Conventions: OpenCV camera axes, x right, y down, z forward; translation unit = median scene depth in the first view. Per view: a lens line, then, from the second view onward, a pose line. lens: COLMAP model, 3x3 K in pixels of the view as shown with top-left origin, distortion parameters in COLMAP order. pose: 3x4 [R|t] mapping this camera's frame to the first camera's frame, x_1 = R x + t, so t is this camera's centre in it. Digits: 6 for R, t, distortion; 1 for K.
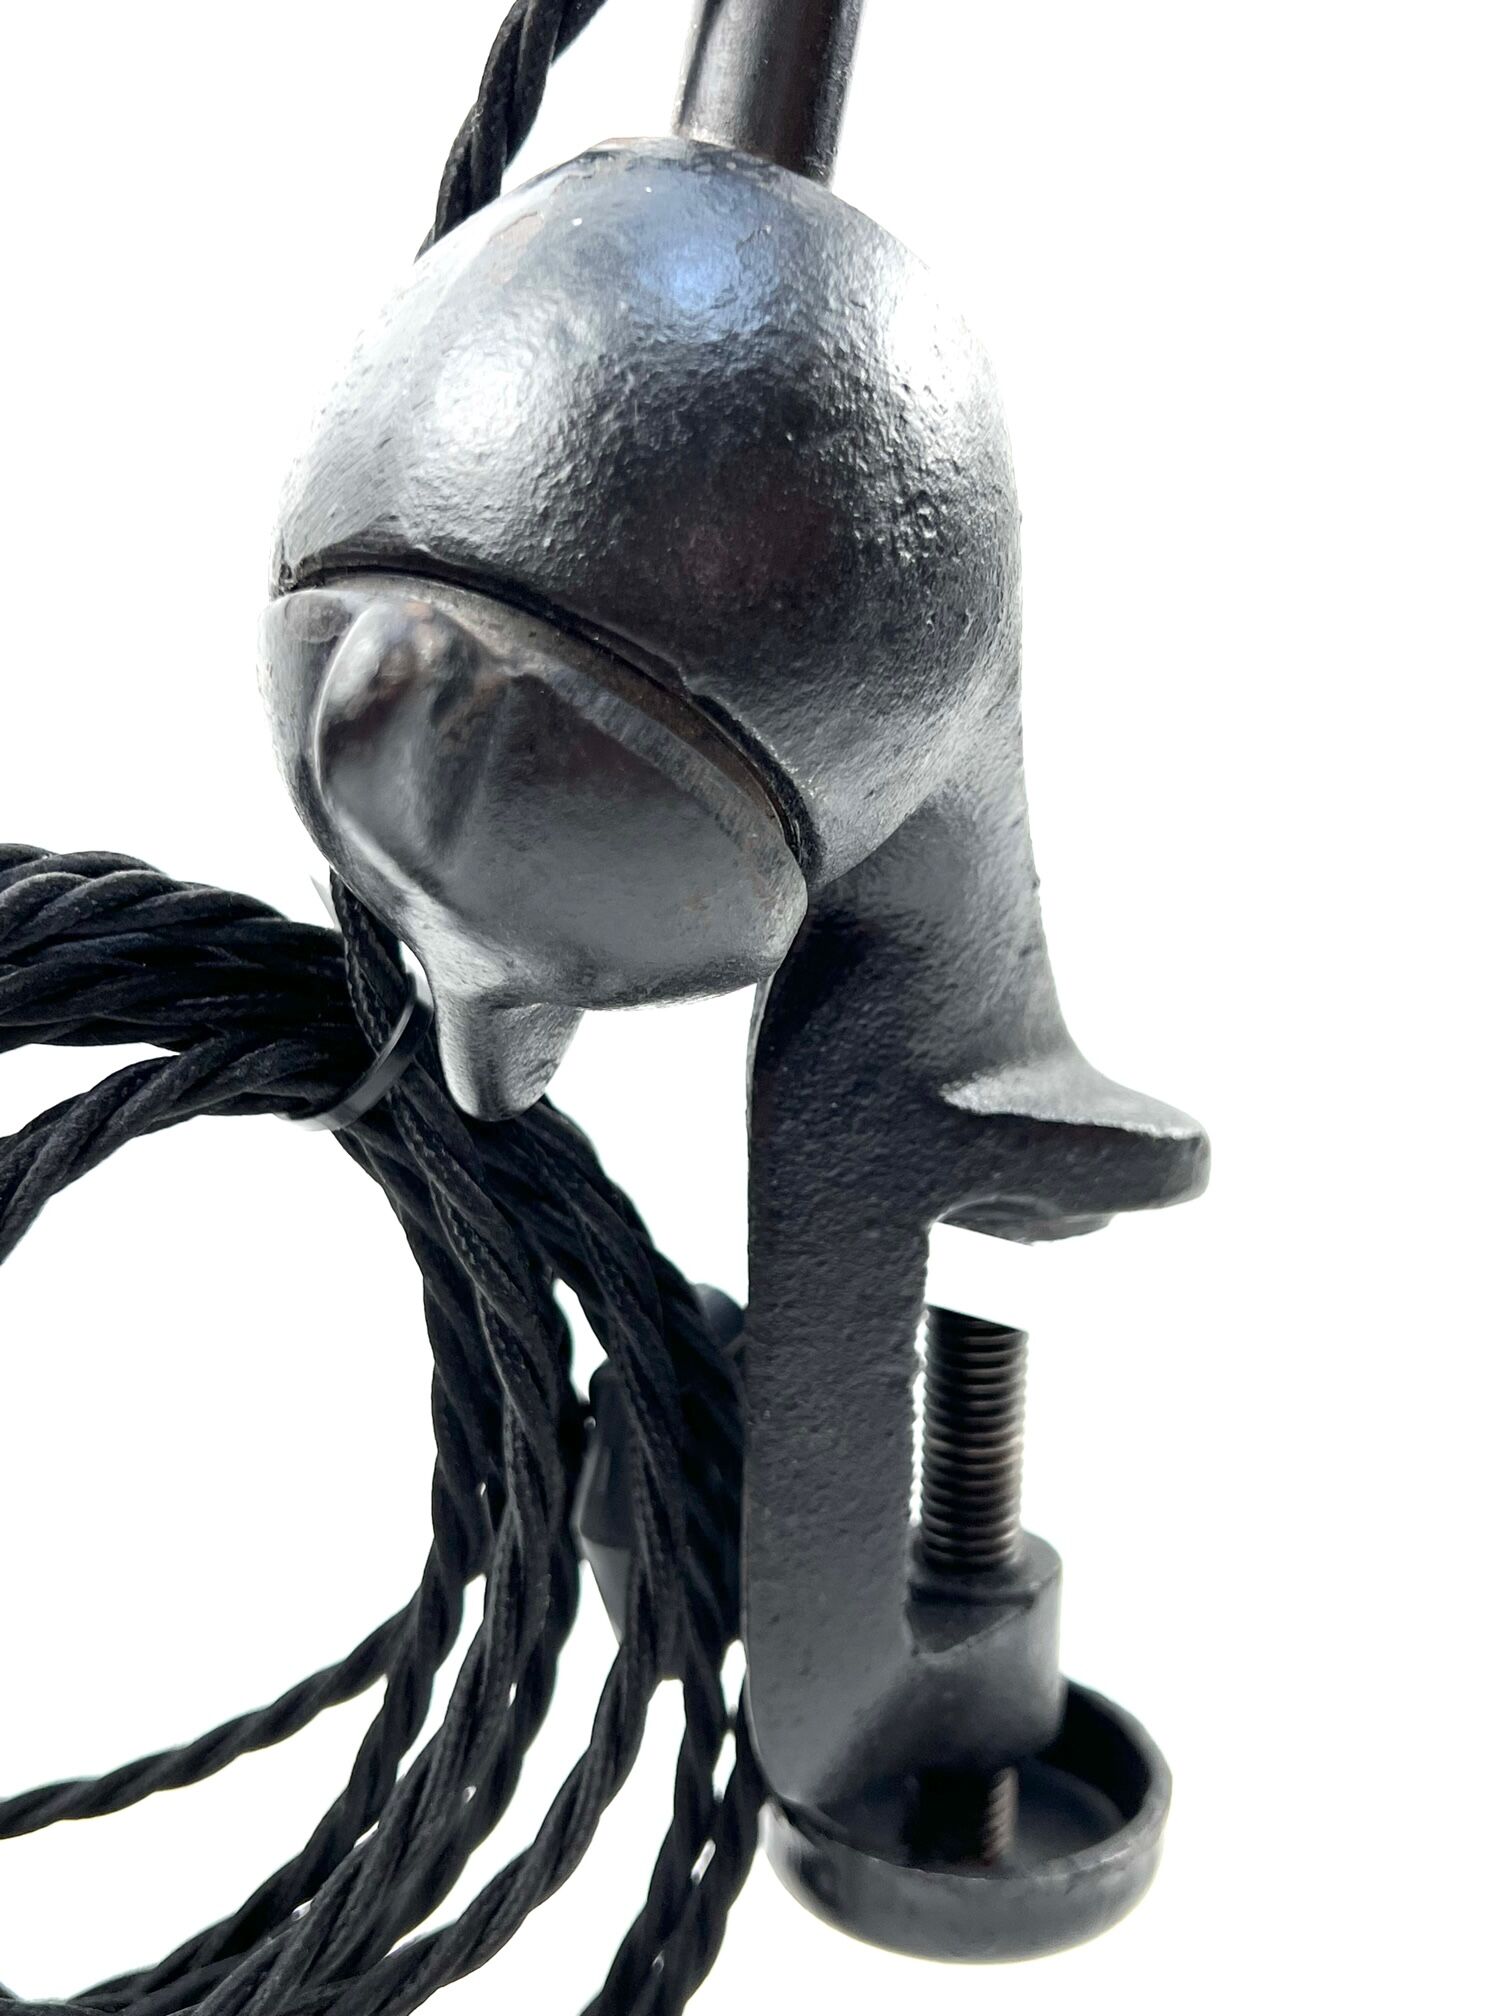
lens RADIAL K [[2328.7, 0, 756.0], [0, 2328.7, 1008.0], [0, 0, 1]] dist [-0.010381, -0.920968]
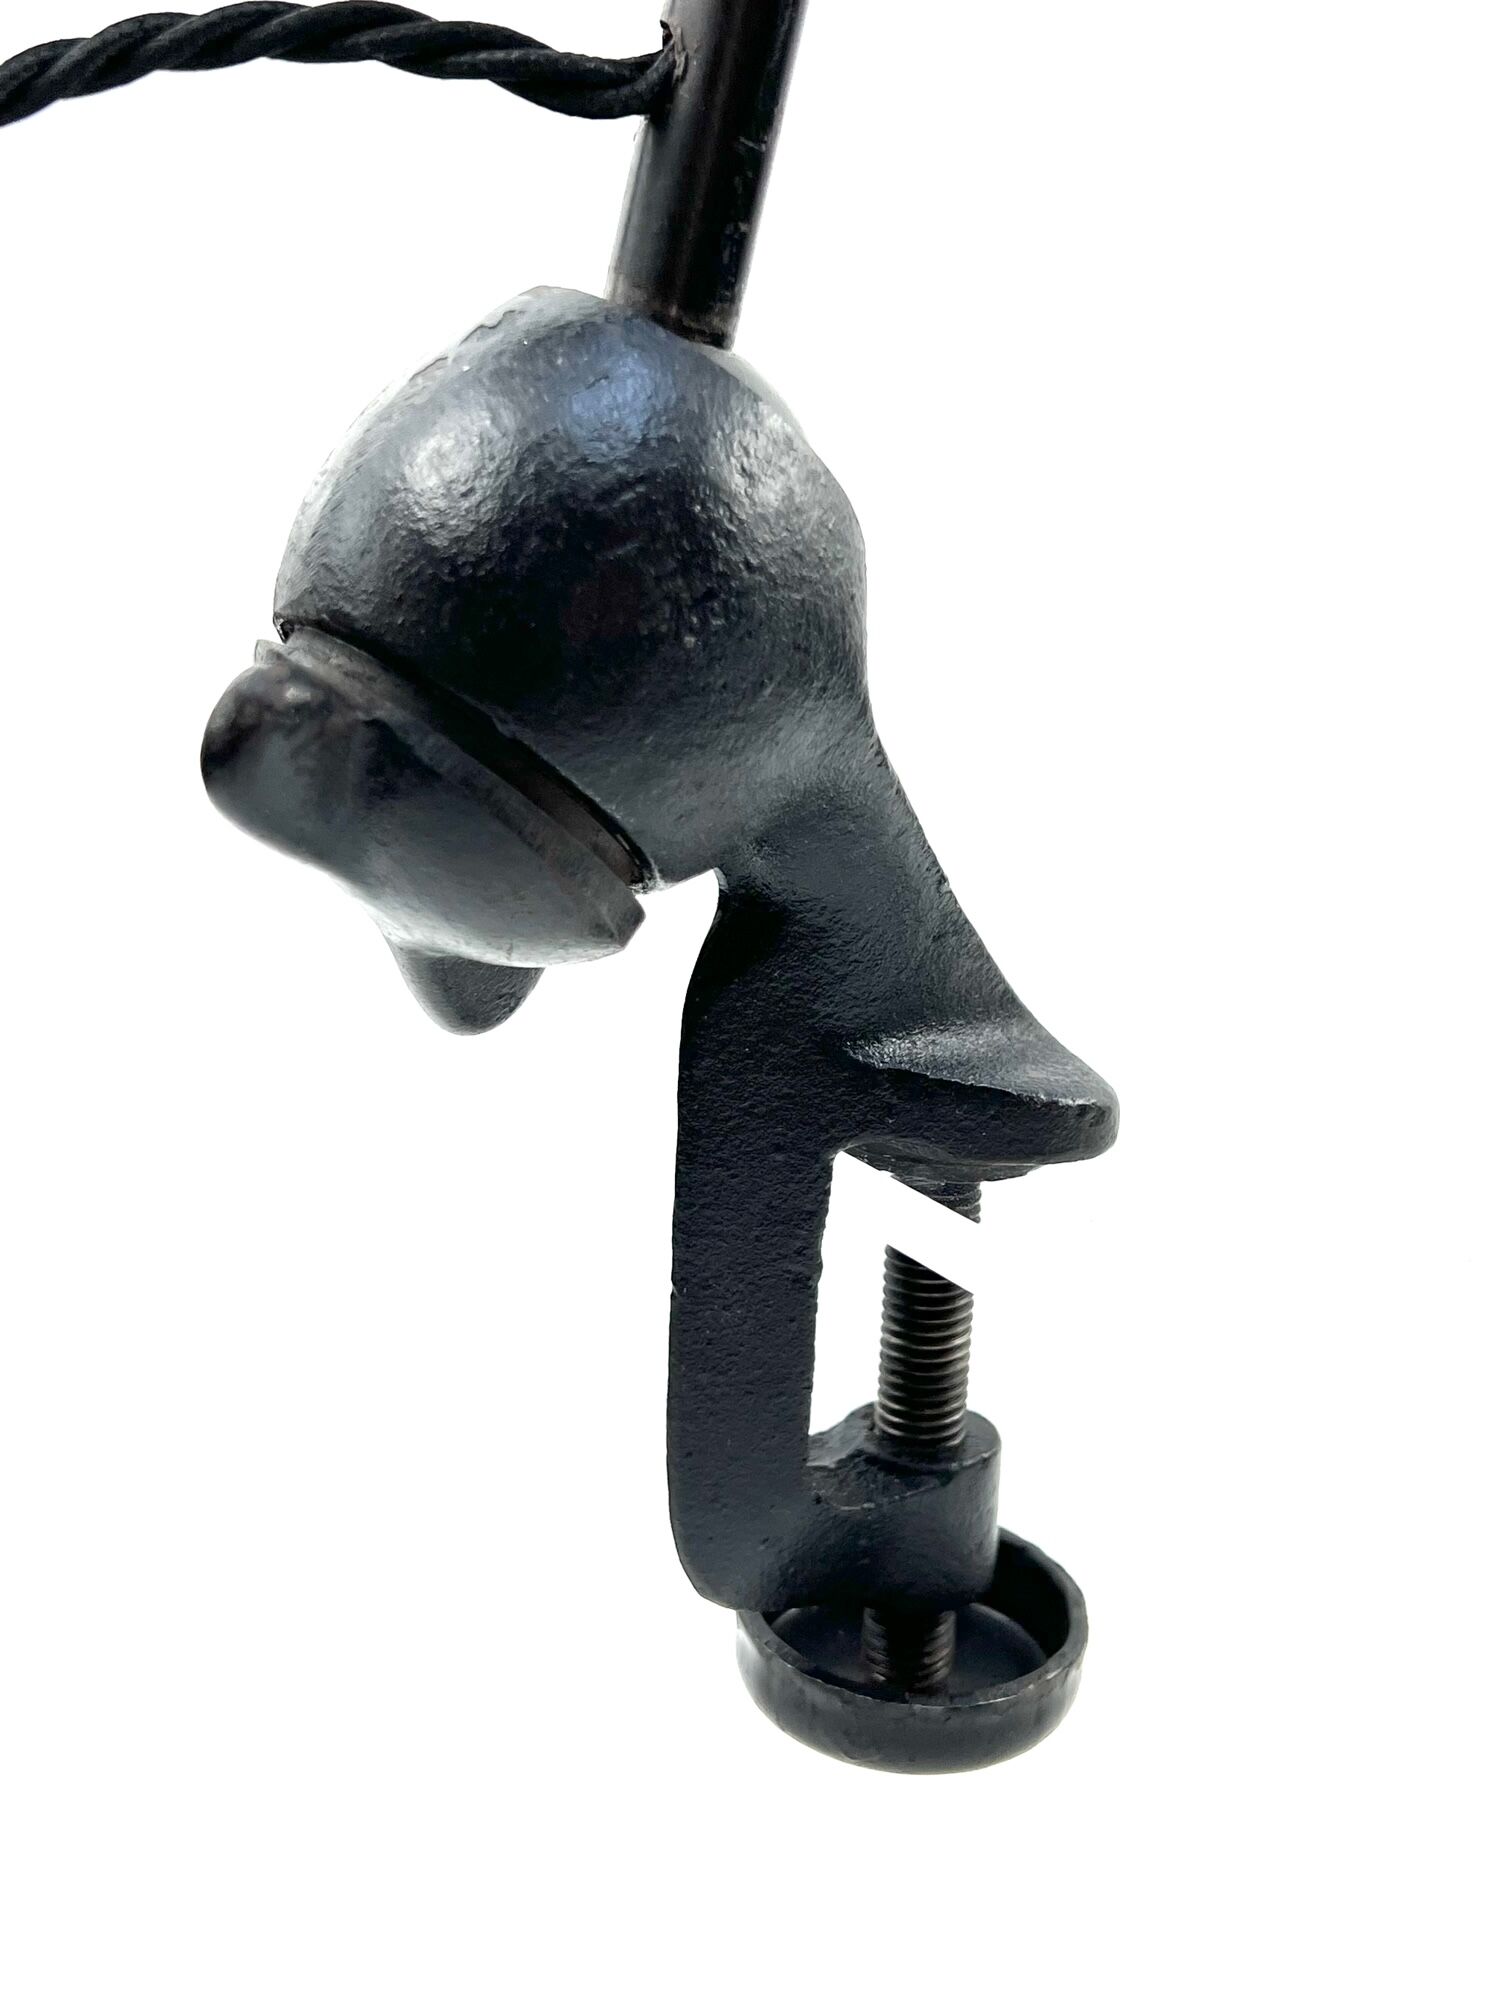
lens RADIAL K [[2231.9, 0, 756.0], [0, 2231.9, 1008.0], [0, 0, 1]] dist [-0.222392, -0.014908]
pose [[0.967235, 0.102418, -0.232309, 0.312921], [-0.088464, 0.993635, 0.069738, -0.063338], [0.237972, -0.046902, 0.970139, -0.138559]]
